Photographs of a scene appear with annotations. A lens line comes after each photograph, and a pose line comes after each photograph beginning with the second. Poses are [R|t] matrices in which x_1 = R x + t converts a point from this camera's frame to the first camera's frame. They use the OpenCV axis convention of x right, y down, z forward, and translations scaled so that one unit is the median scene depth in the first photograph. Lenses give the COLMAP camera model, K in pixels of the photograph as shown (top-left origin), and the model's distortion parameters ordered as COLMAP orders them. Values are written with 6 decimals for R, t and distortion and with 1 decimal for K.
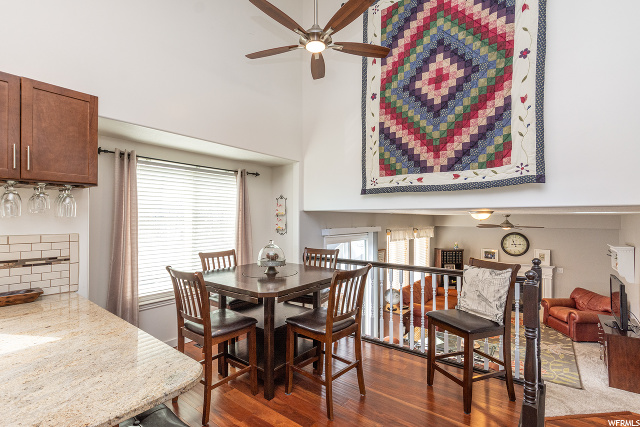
lens RADIAL K [[315.6, 0, 319.0], [0, 315.6, 214.7], [0, 0, 1]] dist [-0.001690, 0.000098]
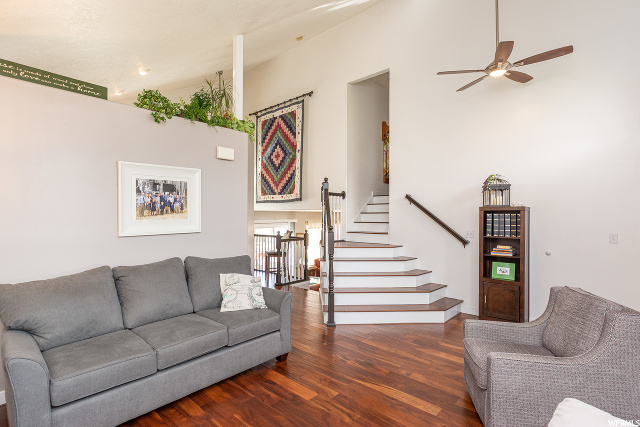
lens RADIAL K [[315.6, 0, 321.3], [0, 315.6, 217.4], [0, 0, 1]] dist [-0.001690, 0.000098]
pose [[0.998038, -0.001213, -0.062594, 0.859895], [0.002296, 0.999849, 0.017224, -0.004200], [0.062563, -0.017334, 0.997890, -1.382388]]
